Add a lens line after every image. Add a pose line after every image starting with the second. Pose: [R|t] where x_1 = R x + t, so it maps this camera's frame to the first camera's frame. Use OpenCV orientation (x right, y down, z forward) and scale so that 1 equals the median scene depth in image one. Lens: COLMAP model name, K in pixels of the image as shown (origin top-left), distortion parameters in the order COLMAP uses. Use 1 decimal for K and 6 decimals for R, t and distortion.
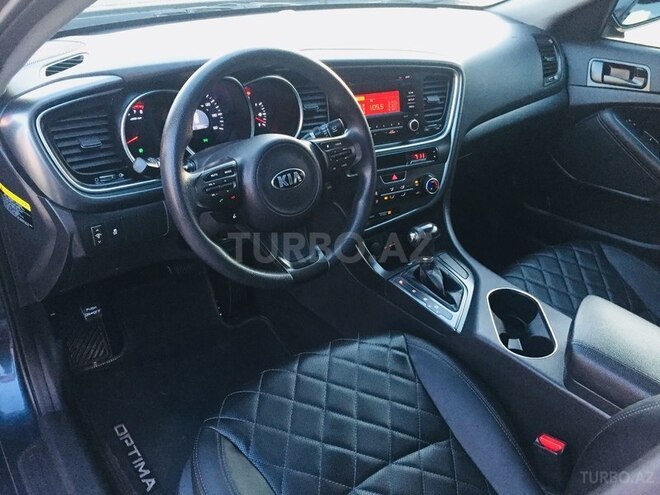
lens RADIAL K [[560.9, 0, 330.5], [0, 560.9, 247.5], [0, 0, 1]] dist [0.076232, -0.097552]
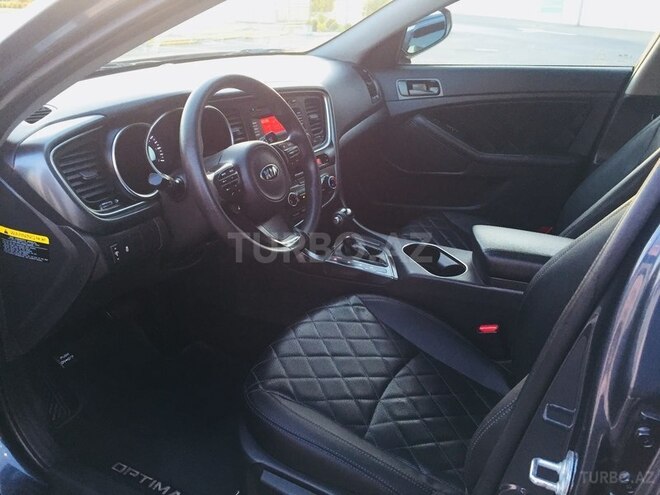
lens RADIAL K [[560.9, 0, 331.3], [0, 560.9, 244.2], [0, 0, 1]] dist [0.076232, -0.097552]
pose [[0.901026, -0.220601, 0.373481, -0.352008], [0.263986, 0.962084, -0.068603, 0.119149], [-0.344186, 0.160407, 0.925097, -0.139252]]
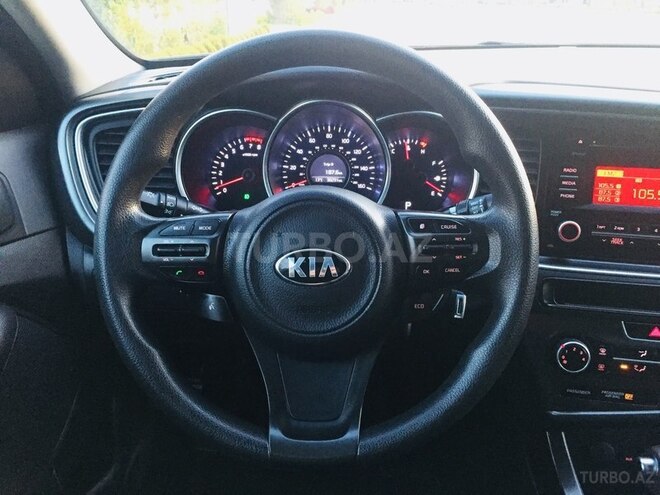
lens RADIAL K [[560.9, 0, 333.2], [0, 560.9, 248.9], [0, 0, 1]] dist [0.076232, -0.097552]
pose [[0.765996, 0.198746, -0.611351, 0.206454], [-0.296319, 0.953112, -0.061424, -0.086721], [0.570478, 0.228205, 0.788973, 0.457912]]
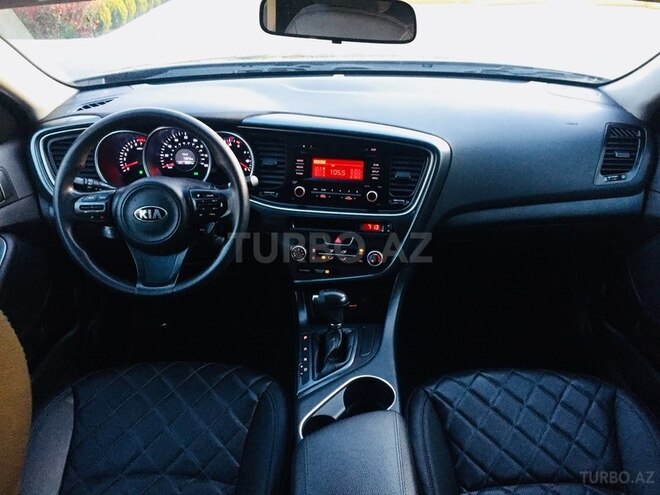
lens RADIAL K [[560.9, 0, 334.1], [0, 560.9, 243.0], [0, 0, 1]] dist [0.076232, -0.097552]
pose [[0.797528, 0.243467, -0.551971, 0.745023], [-0.274605, 0.961173, 0.027190, -0.160186], [0.537159, 0.129889, 0.833420, 0.145848]]
